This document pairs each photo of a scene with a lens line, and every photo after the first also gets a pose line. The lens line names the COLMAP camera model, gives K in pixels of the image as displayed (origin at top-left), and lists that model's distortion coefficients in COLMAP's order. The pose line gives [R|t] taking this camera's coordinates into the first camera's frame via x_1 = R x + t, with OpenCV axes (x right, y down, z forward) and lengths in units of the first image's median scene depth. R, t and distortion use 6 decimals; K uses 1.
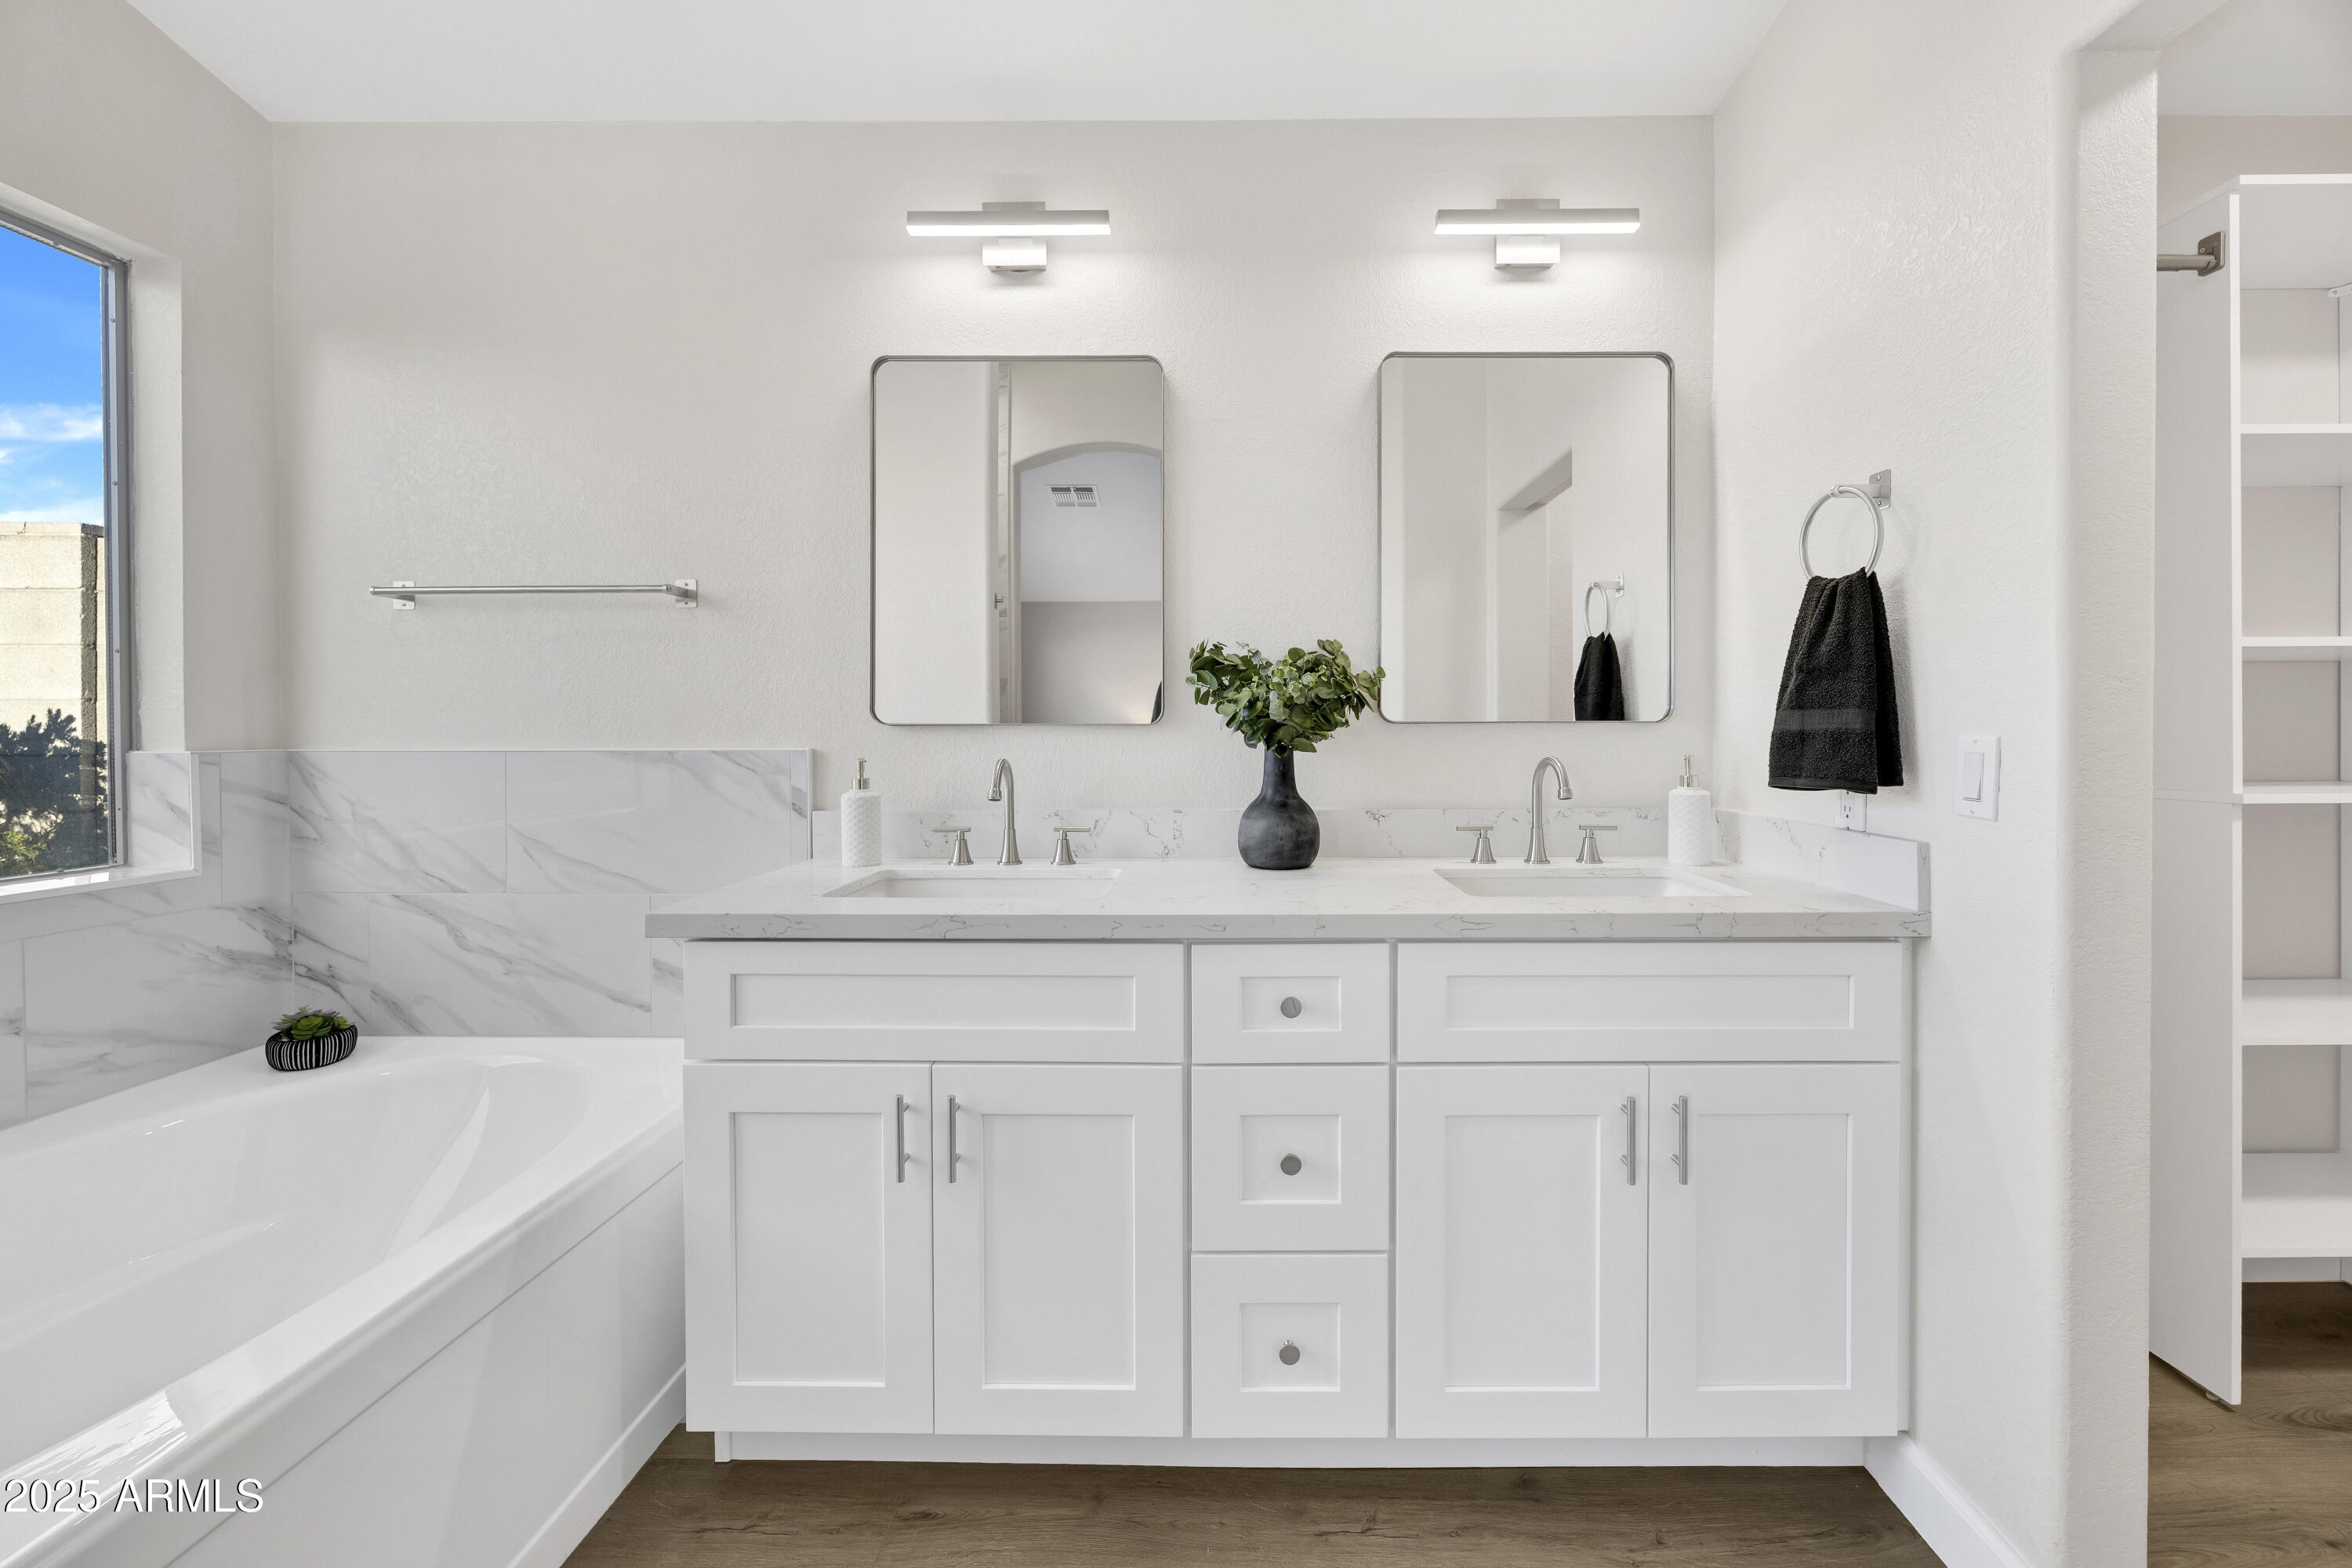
lens RADIAL K [[904.9, 0, 1172.8], [0, 904.9, 745.6], [0, 0, 1]] dist [-0.002847, 0.000102]
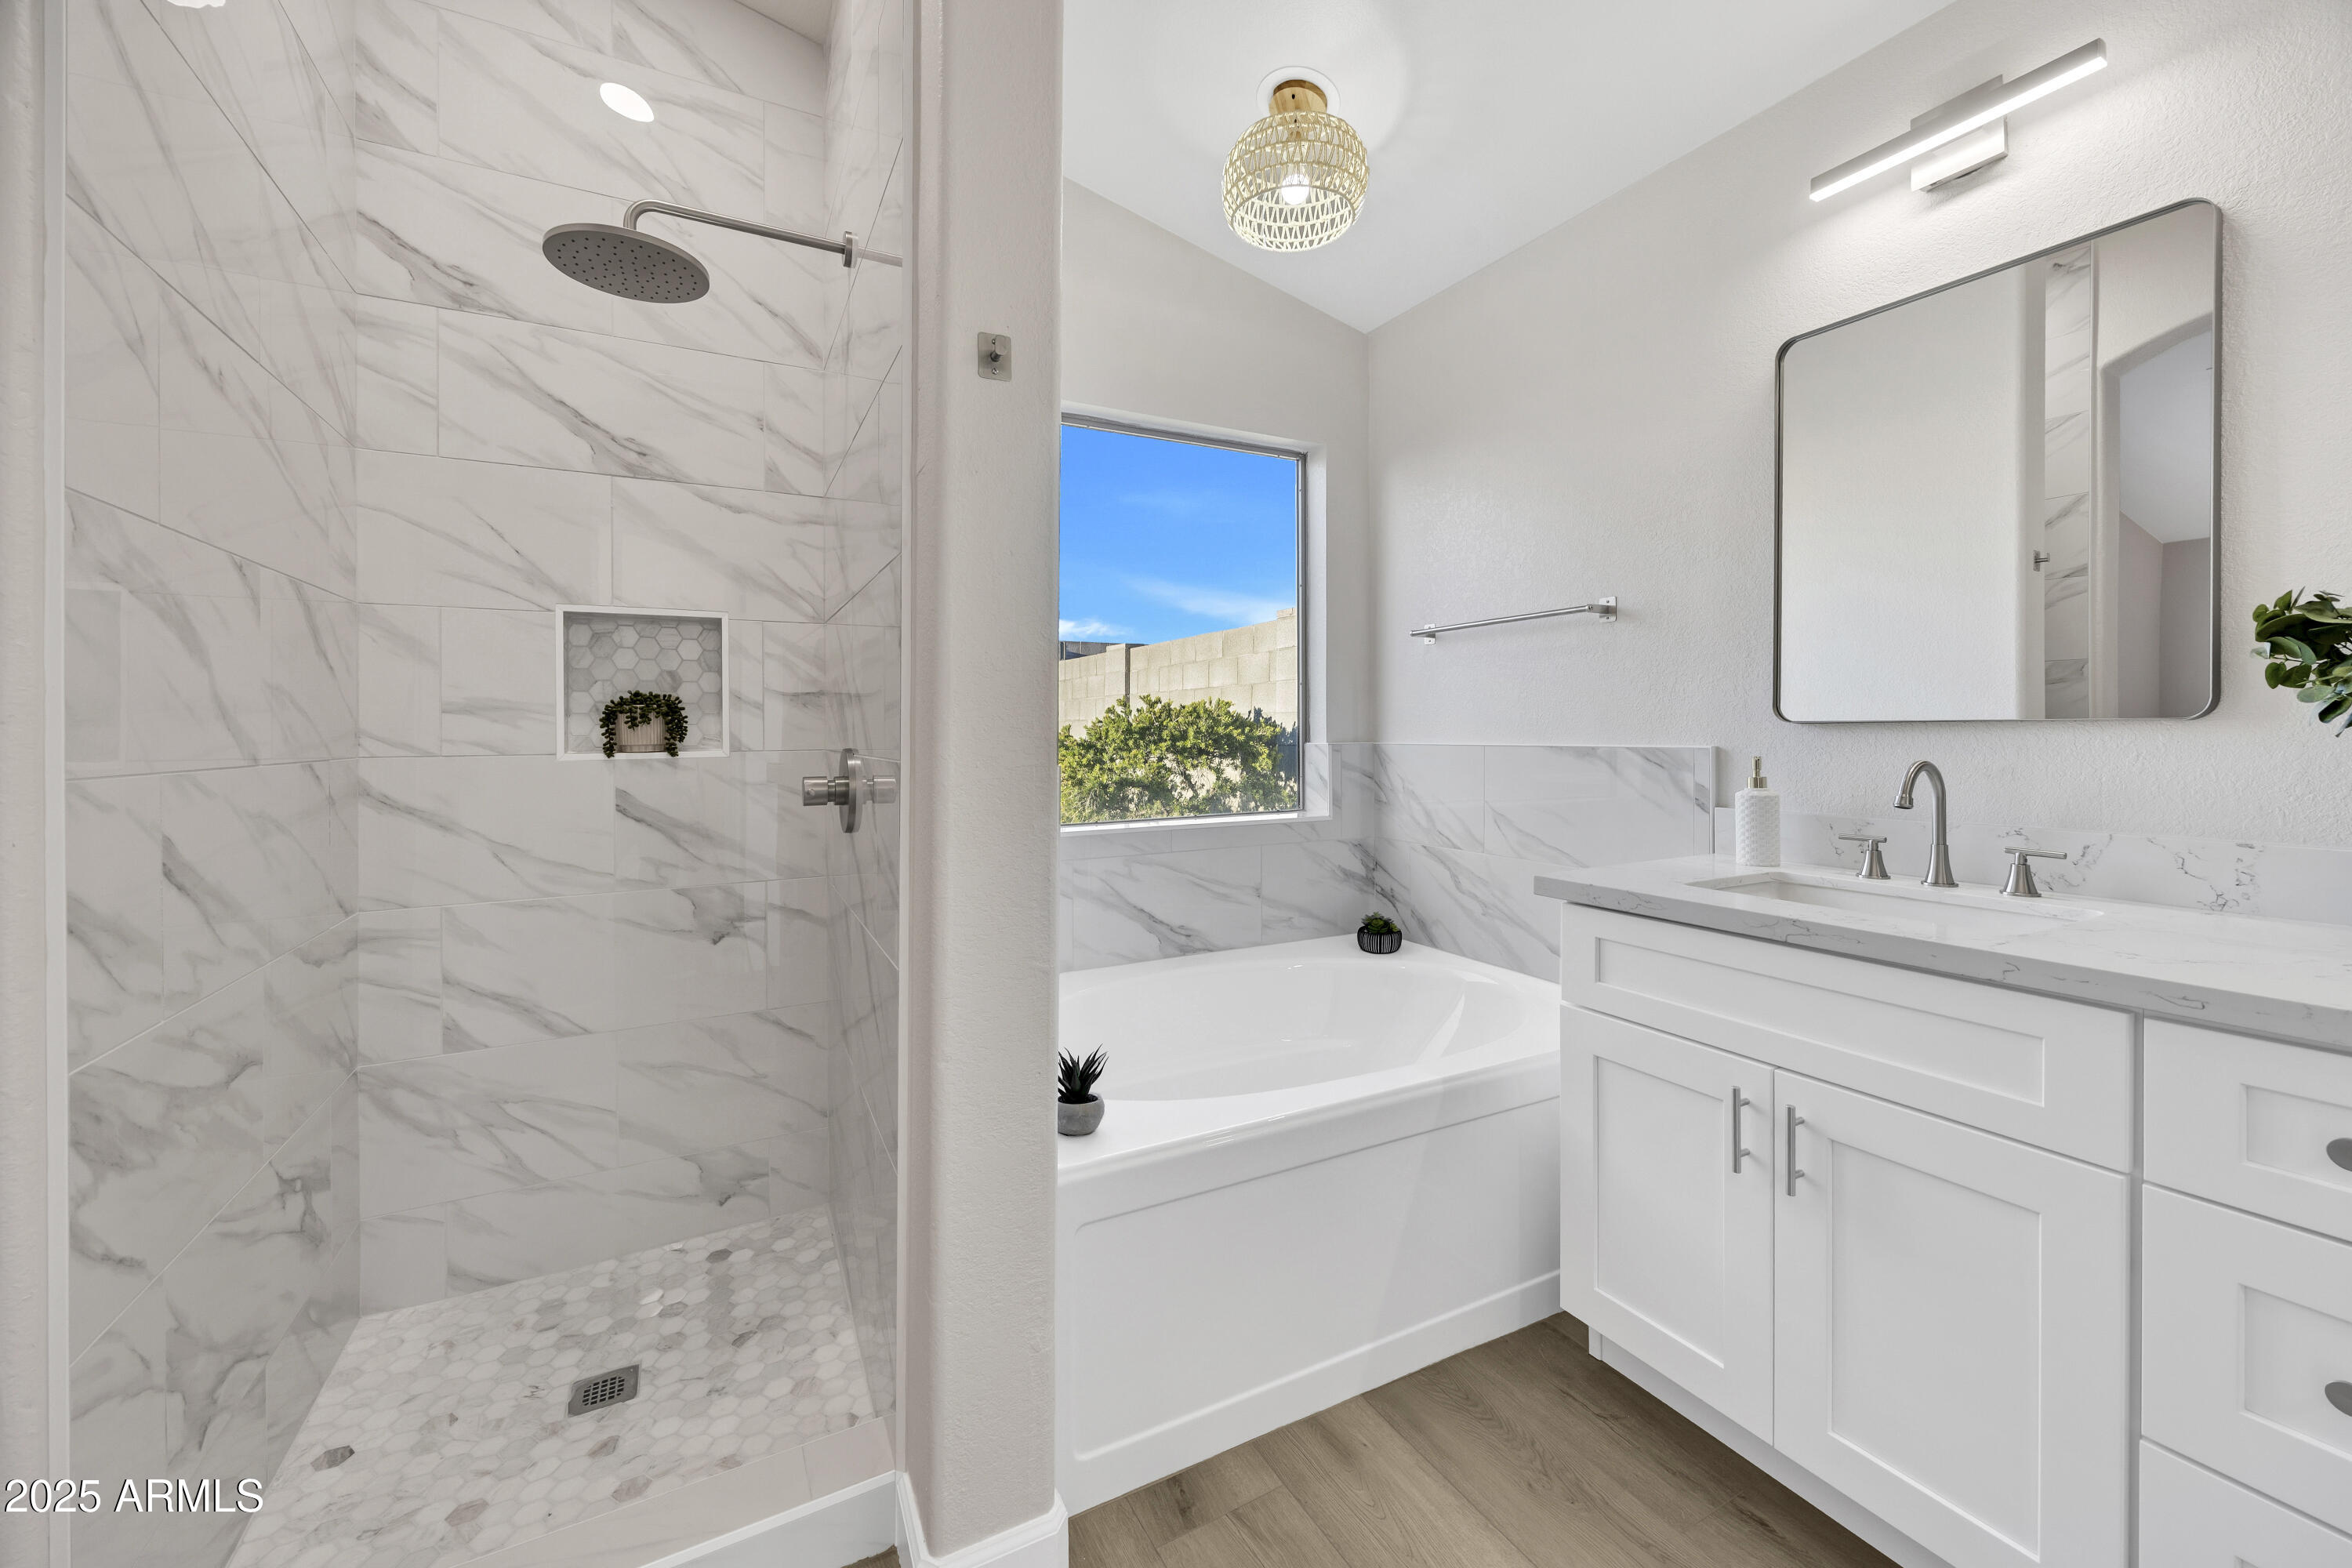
lens RADIAL K [[904.9, 0, 1172.8], [0, 904.9, 745.6], [0, 0, 1]] dist [-0.002847, 0.000102]
pose [[0.481831, 0.011783, -0.876185, 0.210443], [-0.010334, 0.999916, 0.007764, 0.000835], [0.876203, 0.005314, 0.481913, -0.035782]]
